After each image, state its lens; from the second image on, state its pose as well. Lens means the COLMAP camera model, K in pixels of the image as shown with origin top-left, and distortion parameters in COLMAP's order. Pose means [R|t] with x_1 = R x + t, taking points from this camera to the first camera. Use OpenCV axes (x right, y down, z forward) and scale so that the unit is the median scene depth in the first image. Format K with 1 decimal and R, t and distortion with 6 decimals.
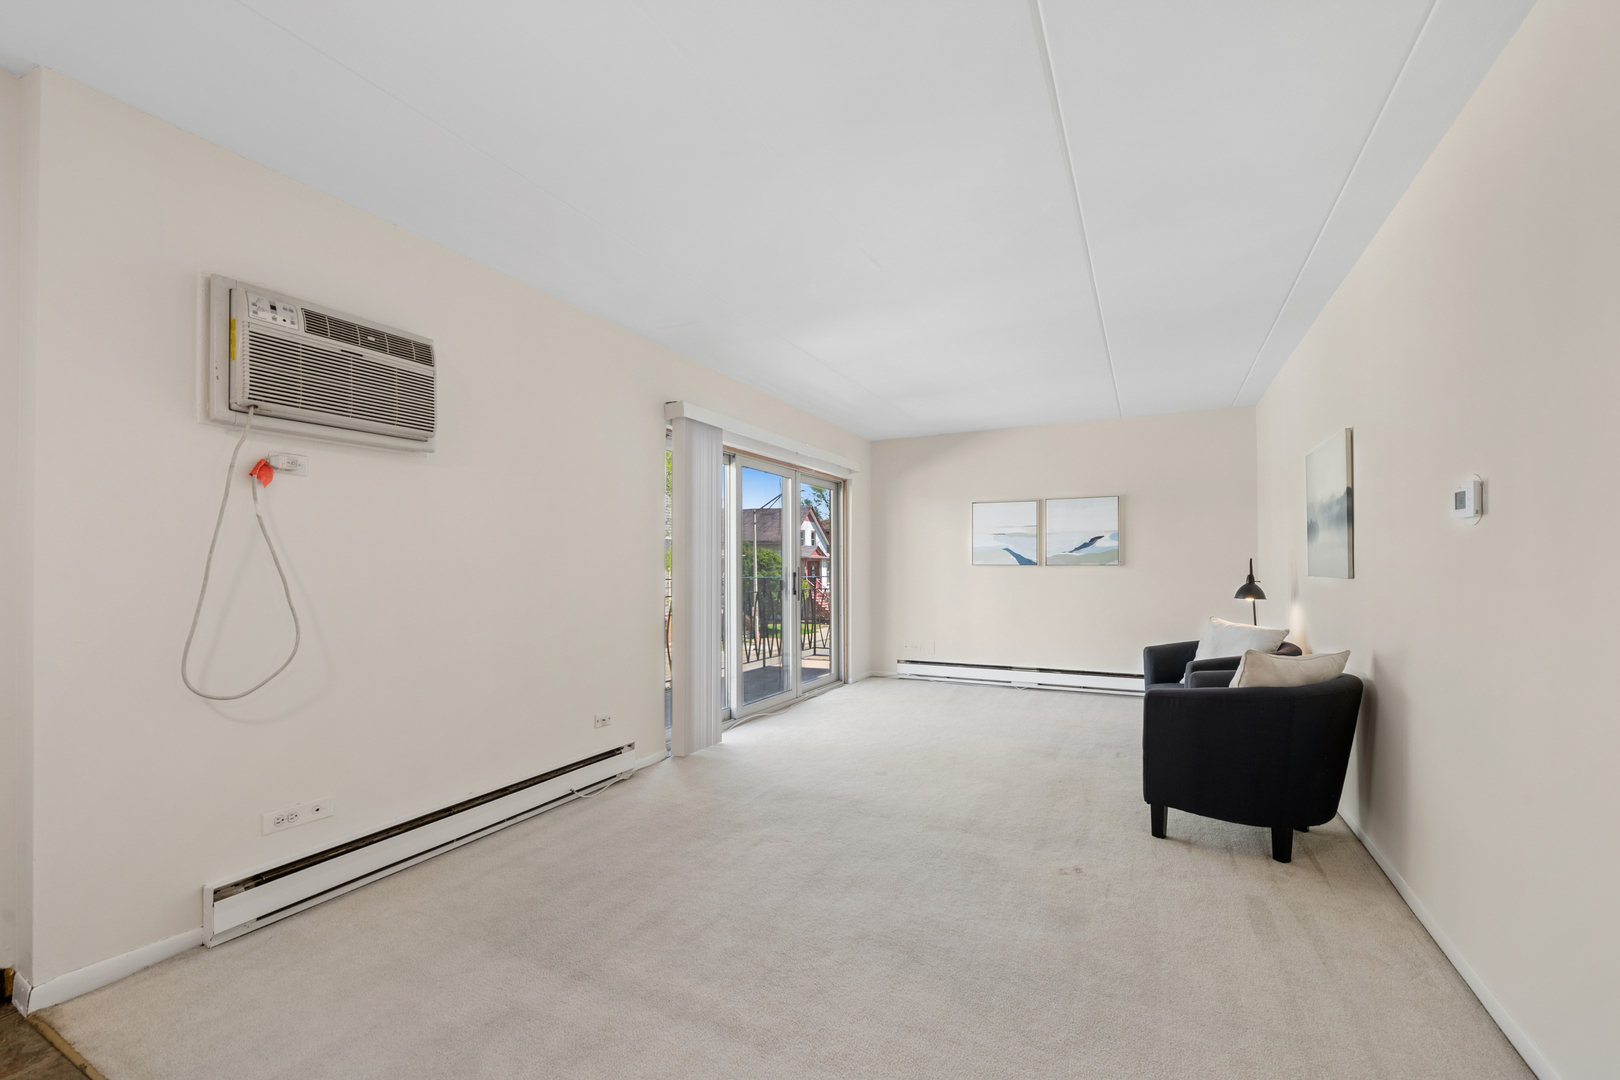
lens RADIAL K [[672.2, 0, 843.2], [0, 672.2, 555.2], [0, 0, 1]] dist [0.002091, -0.000195]
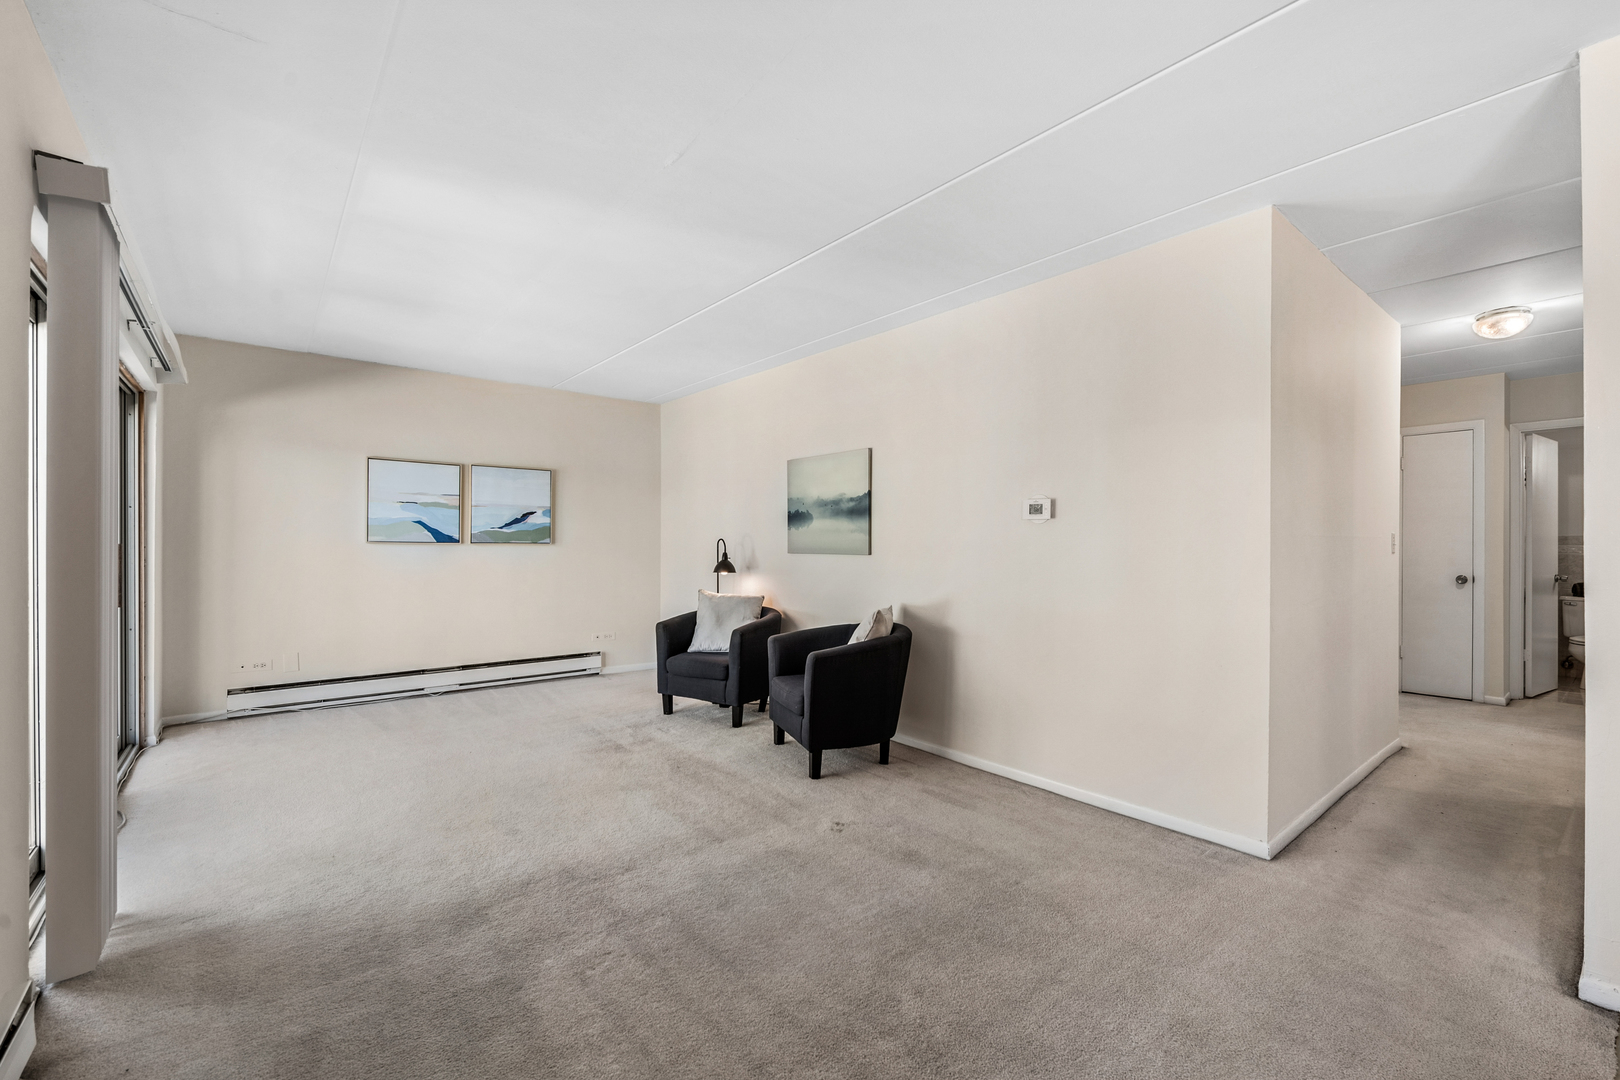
lens RADIAL K [[672.2, 0, 818.0], [0, 672.2, 546.6], [0, 0, 1]] dist [0.002091, -0.000195]
pose [[0.426195, -0.000381, 0.904631, -0.355531], [-0.019395, 0.999766, 0.009558, 0.003902], [-0.904423, -0.021619, 0.426088, 0.312318]]
